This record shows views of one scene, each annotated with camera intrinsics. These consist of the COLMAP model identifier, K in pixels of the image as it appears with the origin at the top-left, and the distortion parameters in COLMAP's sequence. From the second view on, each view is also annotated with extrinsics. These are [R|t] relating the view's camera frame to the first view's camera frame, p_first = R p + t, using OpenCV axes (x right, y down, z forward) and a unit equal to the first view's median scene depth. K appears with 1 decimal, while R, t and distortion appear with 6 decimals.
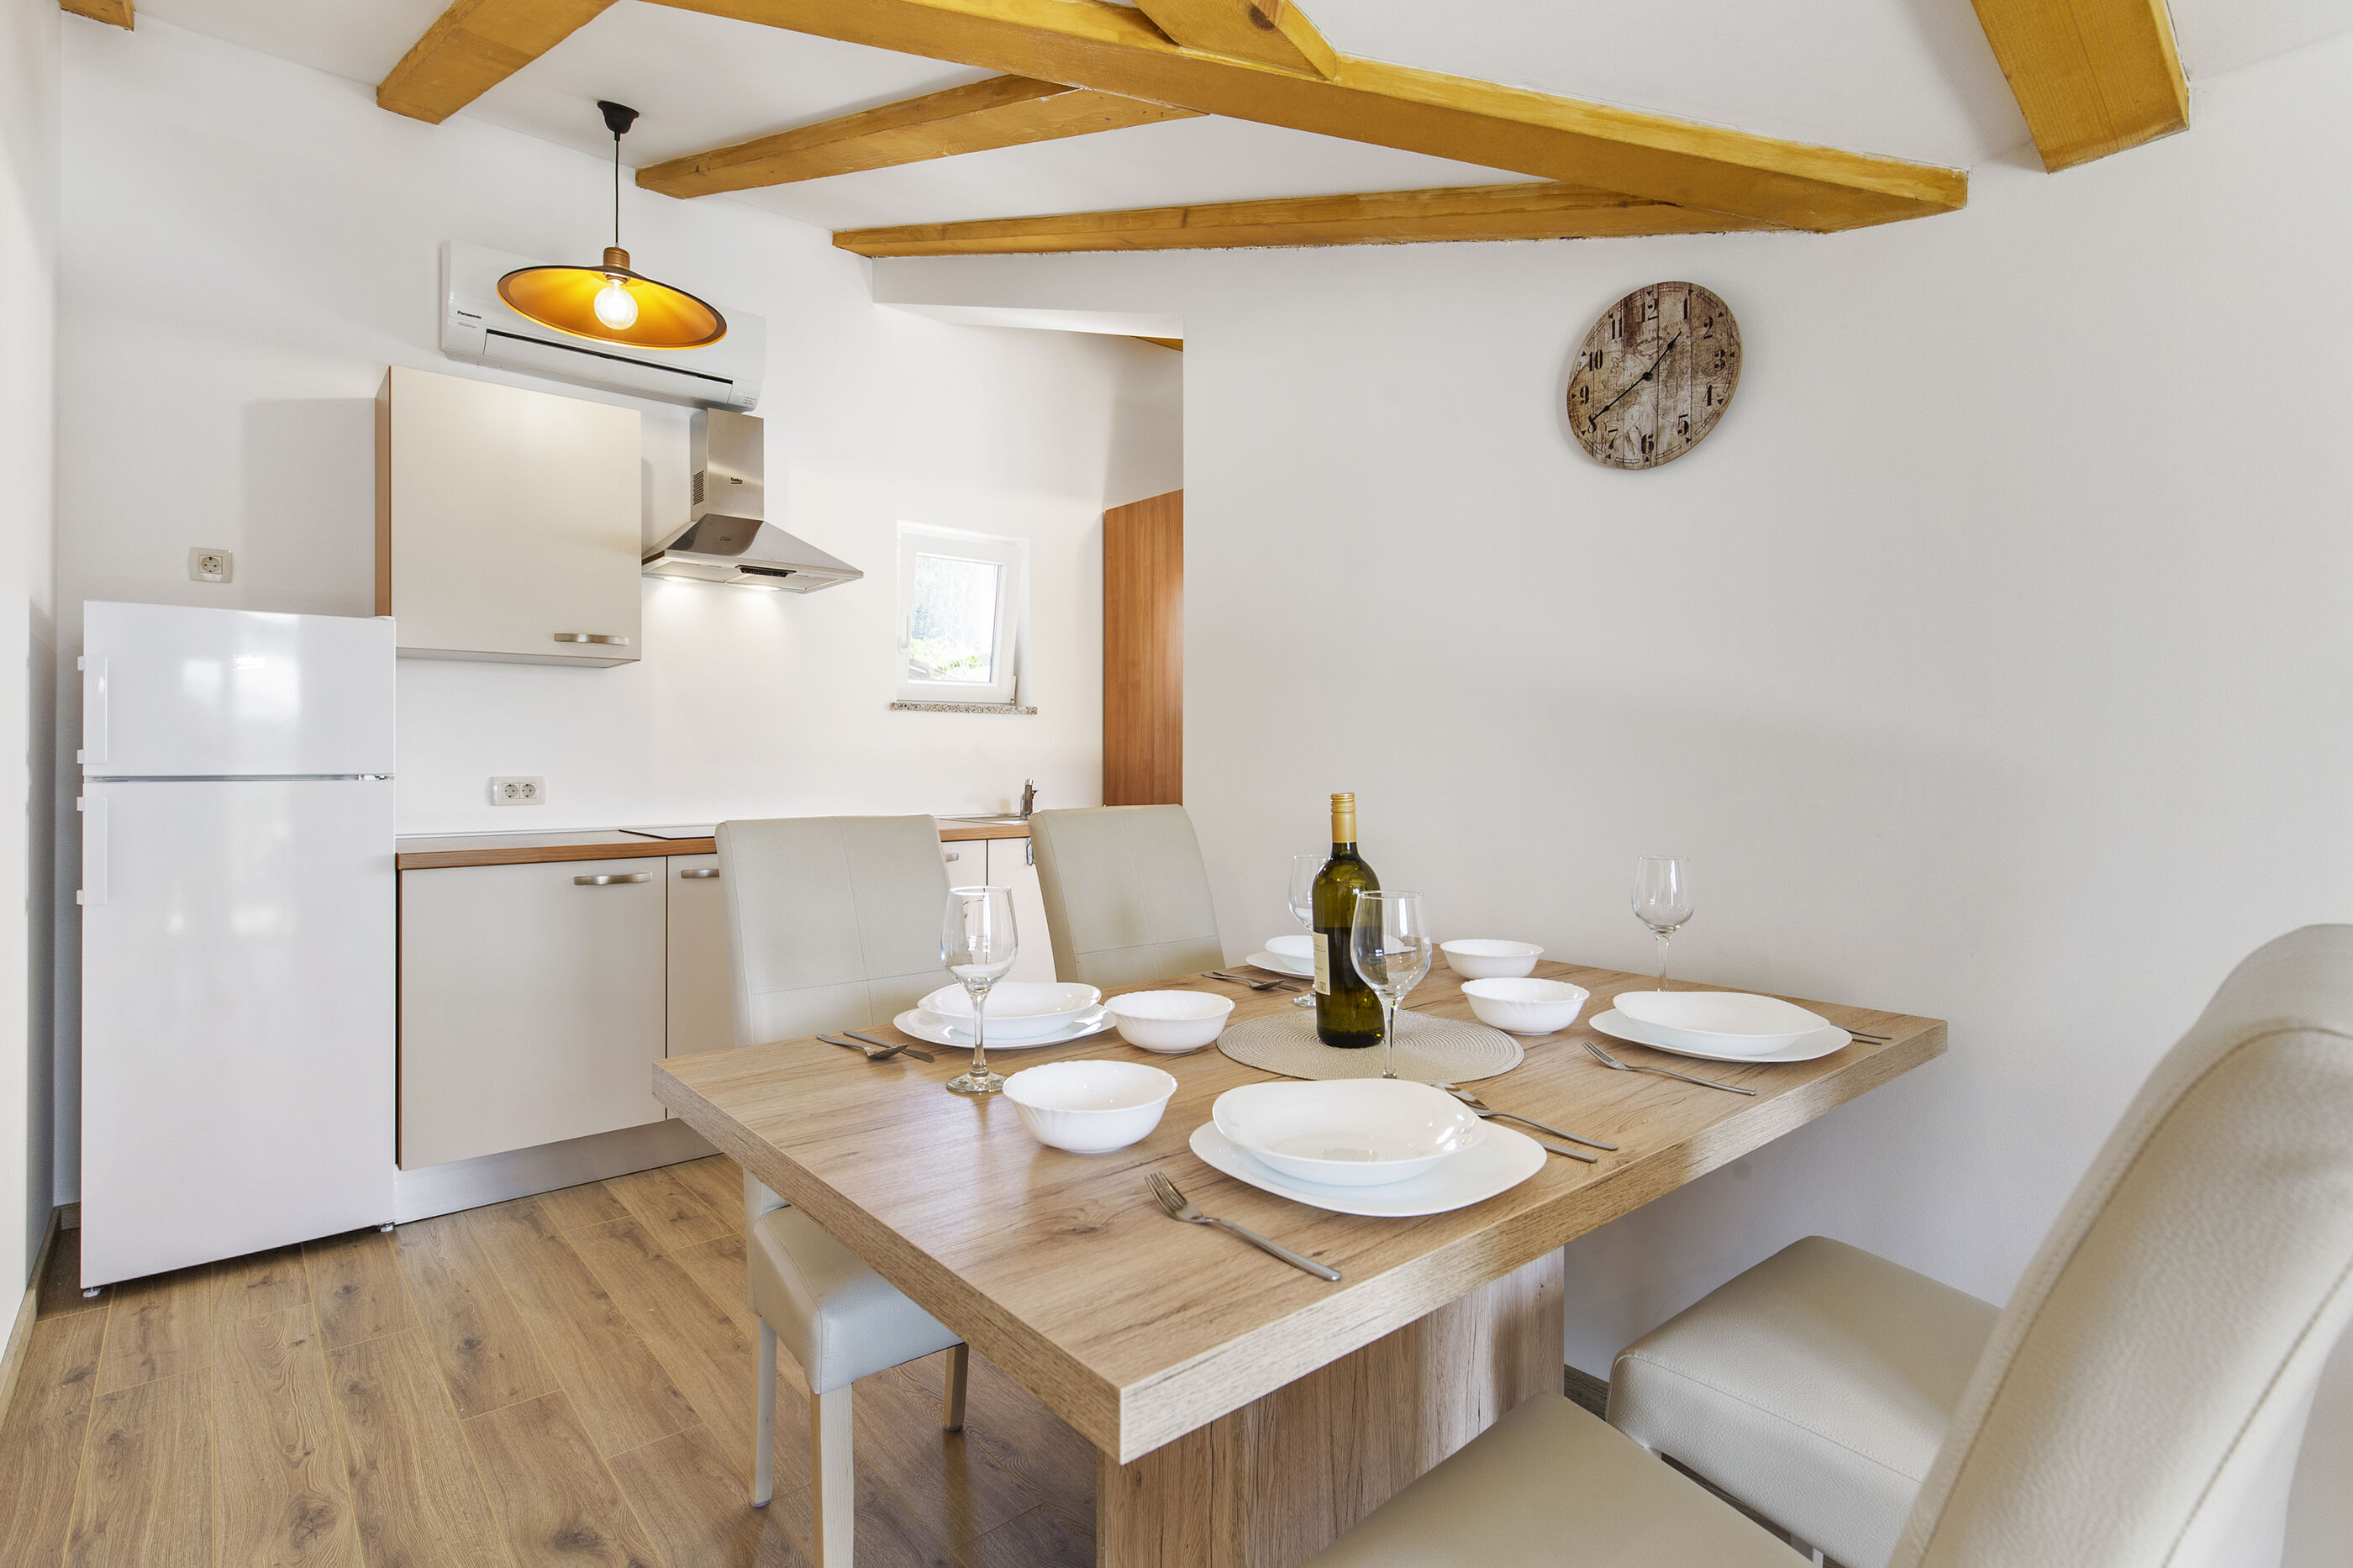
lens RADIAL K [[1115.9, 0, 1172.2], [0, 1115.9, 766.1], [0, 0, 1]] dist [-0.012377, 0.003199]
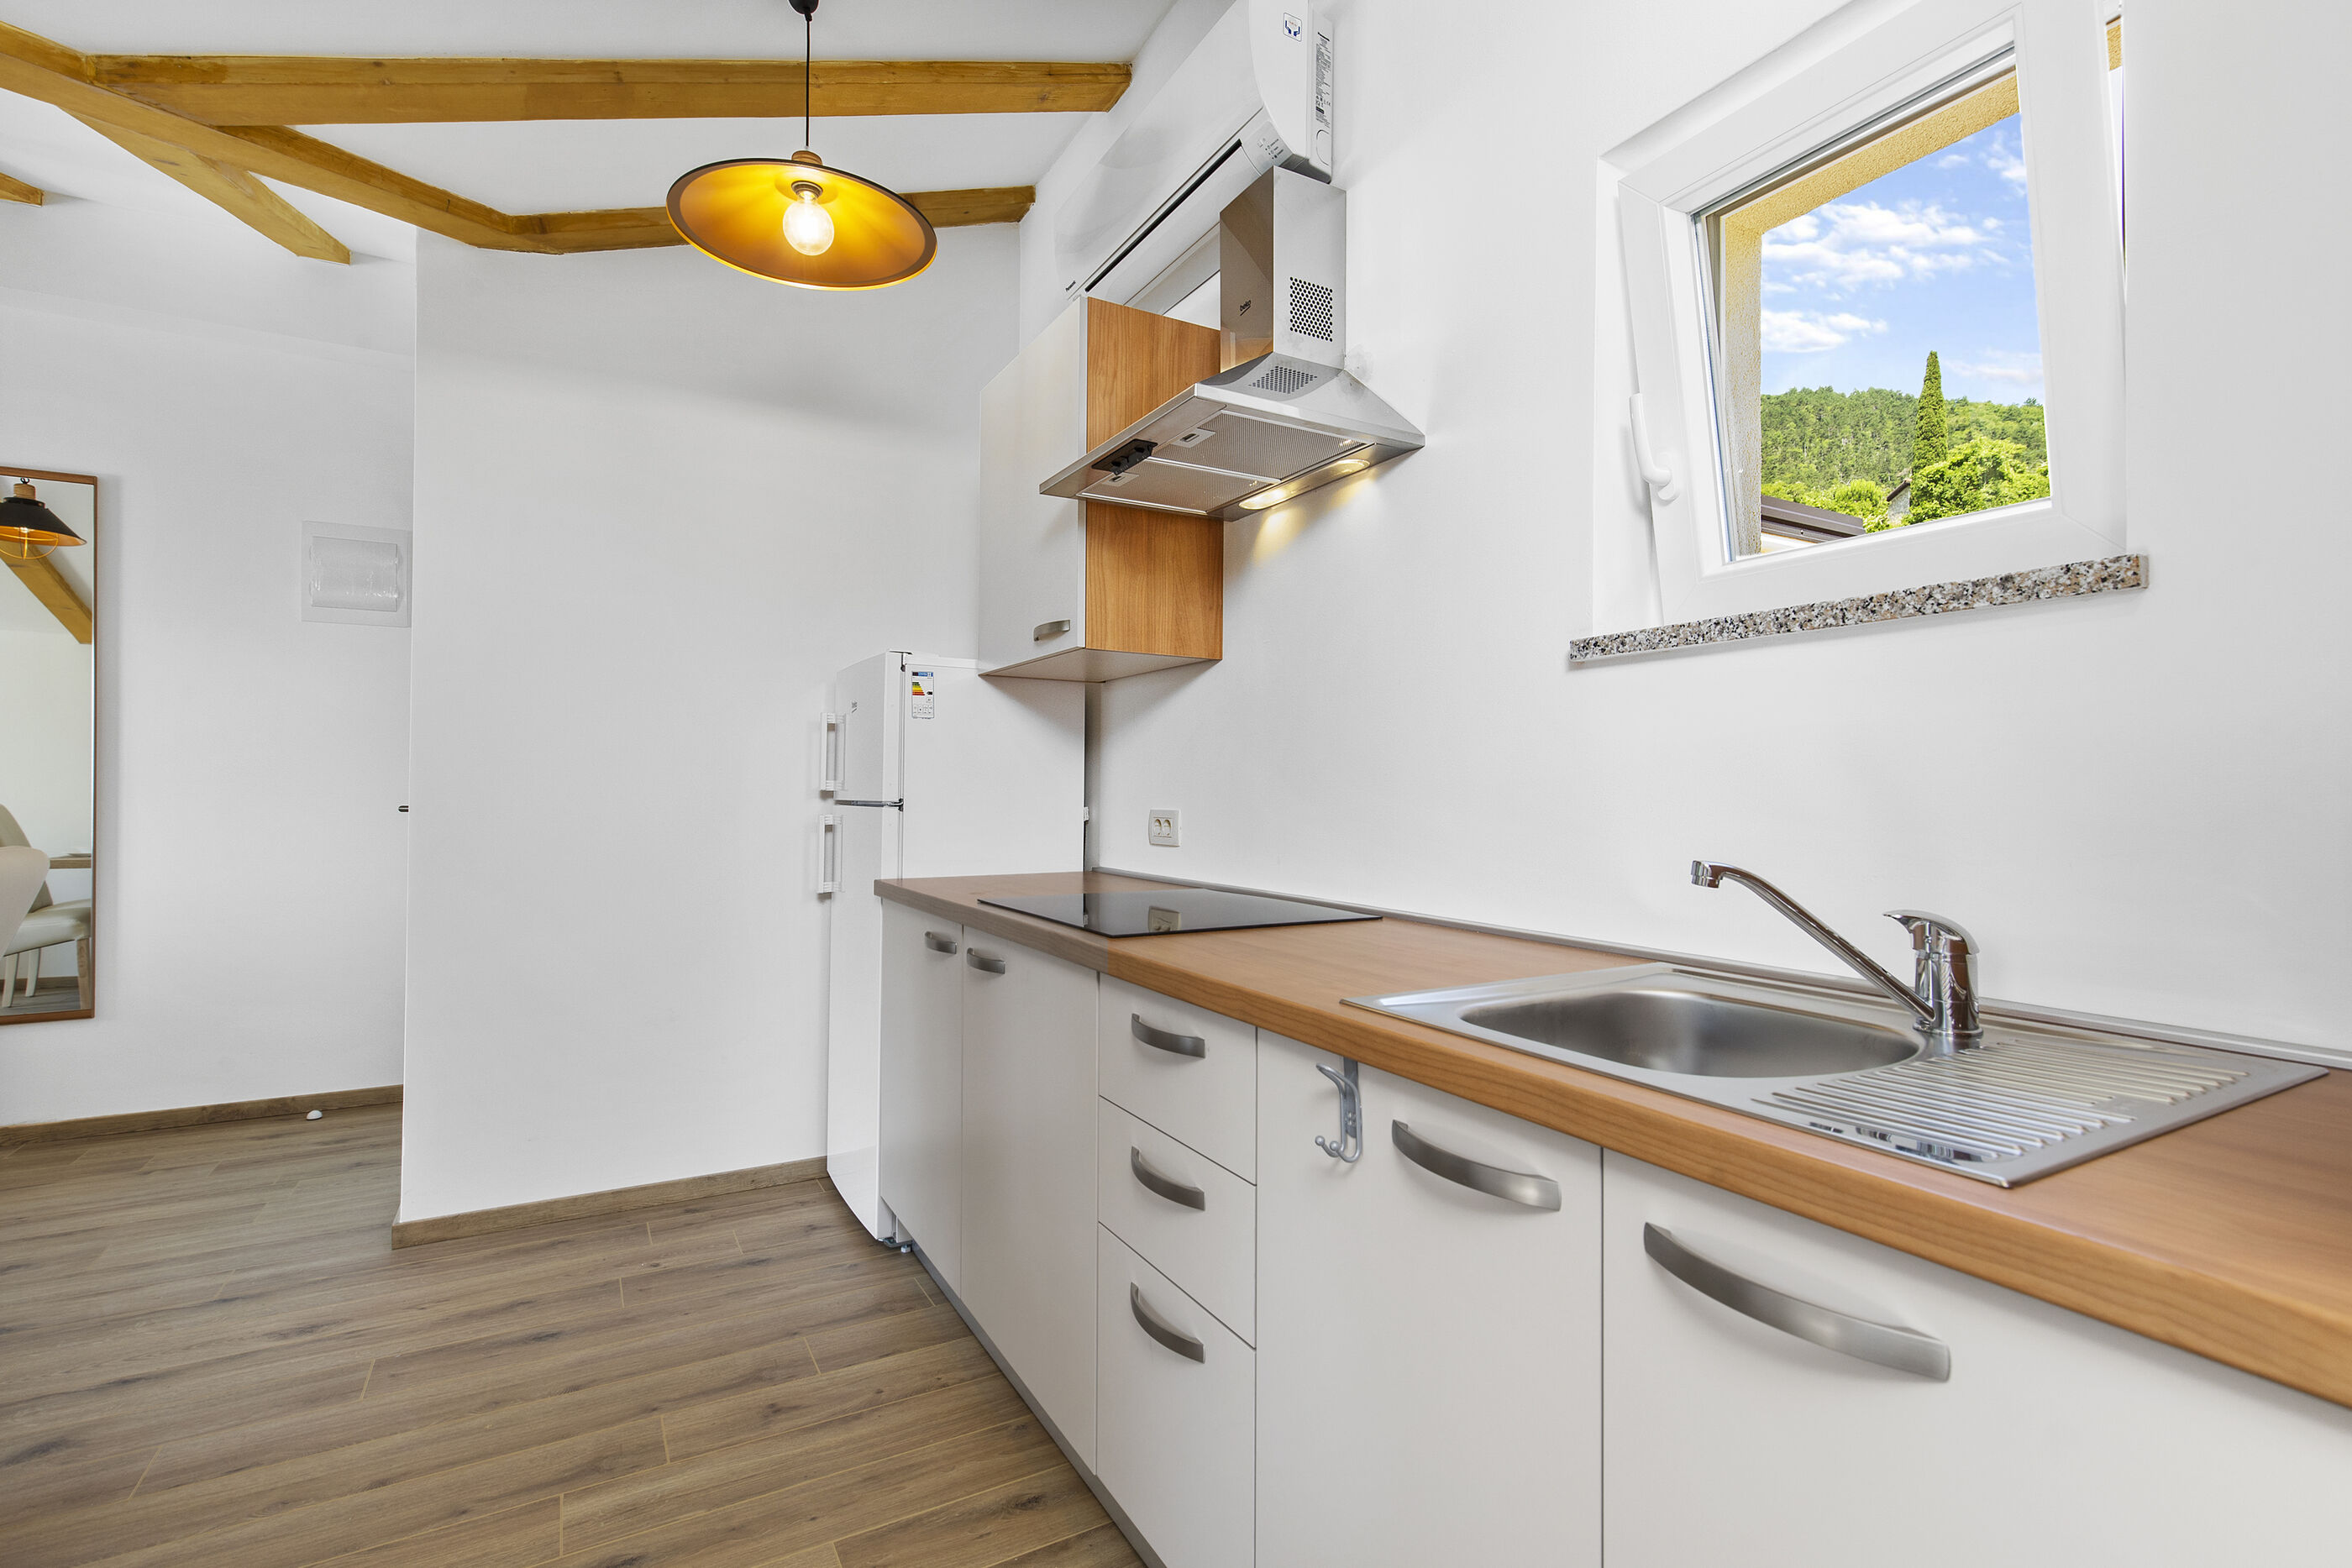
lens RADIAL K [[1067.5, 0, 1188.3], [0, 1067.5, 763.4], [0, 0, 1]] dist [0.002063, -0.001080]
pose [[-0.194002, -0.006923, -0.980977, 0.283908], [0.005857, 0.999949, -0.008215, -0.033861], [0.980984, -0.007339, -0.193951, 1.831684]]
